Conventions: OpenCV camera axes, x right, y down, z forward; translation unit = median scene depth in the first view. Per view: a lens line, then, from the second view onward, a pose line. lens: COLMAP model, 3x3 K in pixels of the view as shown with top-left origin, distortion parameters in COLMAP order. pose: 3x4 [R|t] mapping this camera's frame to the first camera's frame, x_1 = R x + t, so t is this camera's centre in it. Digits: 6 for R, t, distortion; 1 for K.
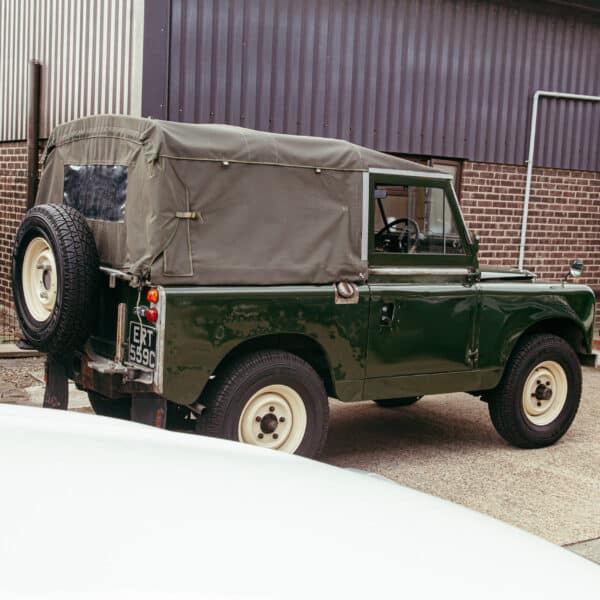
lens RADIAL K [[941.4, 0, 300.0], [0, 941.4, 300.0], [0, 0, 1]] dist [0.046357, 0.014622]
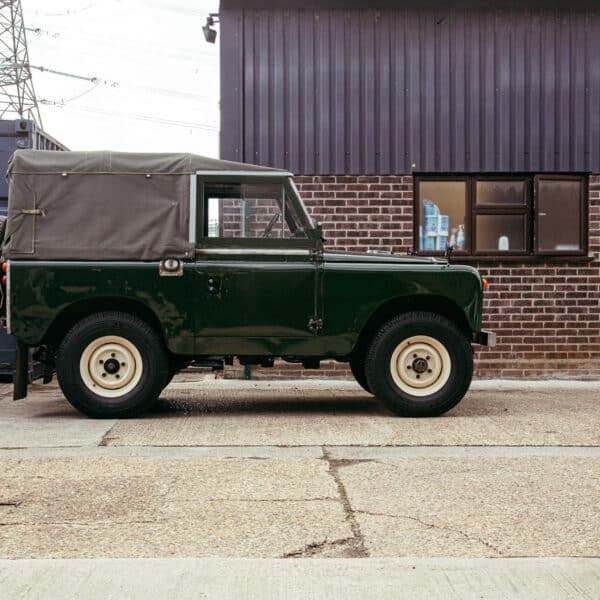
lens RADIAL K [[1091.7, 0, 300.0], [0, 1091.7, 300.0], [0, 0, 1]] dist [0.062623, 0.116986]
pose [[0.845026, -0.041757, -0.533093, 1.008999], [-0.014045, 0.994869, -0.100192, 0.187211], [0.534541, 0.092152, 0.840103, -0.163437]]
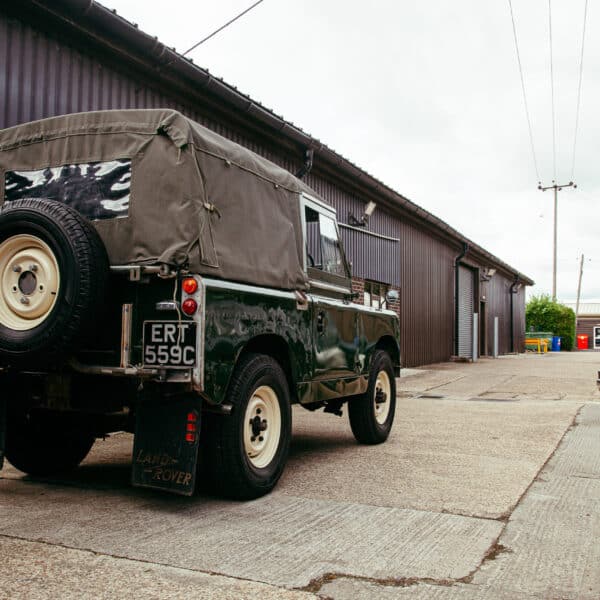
lens RADIAL K [[706.6, 0, 300.0], [0, 706.6, 300.0], [0, 0, 1]] dist [-0.072171, 0.026476]
pose [[0.861076, -0.013411, 0.508299, -0.369534], [0.084862, 0.989422, -0.117653, 0.089302], [-0.501345, 0.144443, 0.853106, 0.312983]]
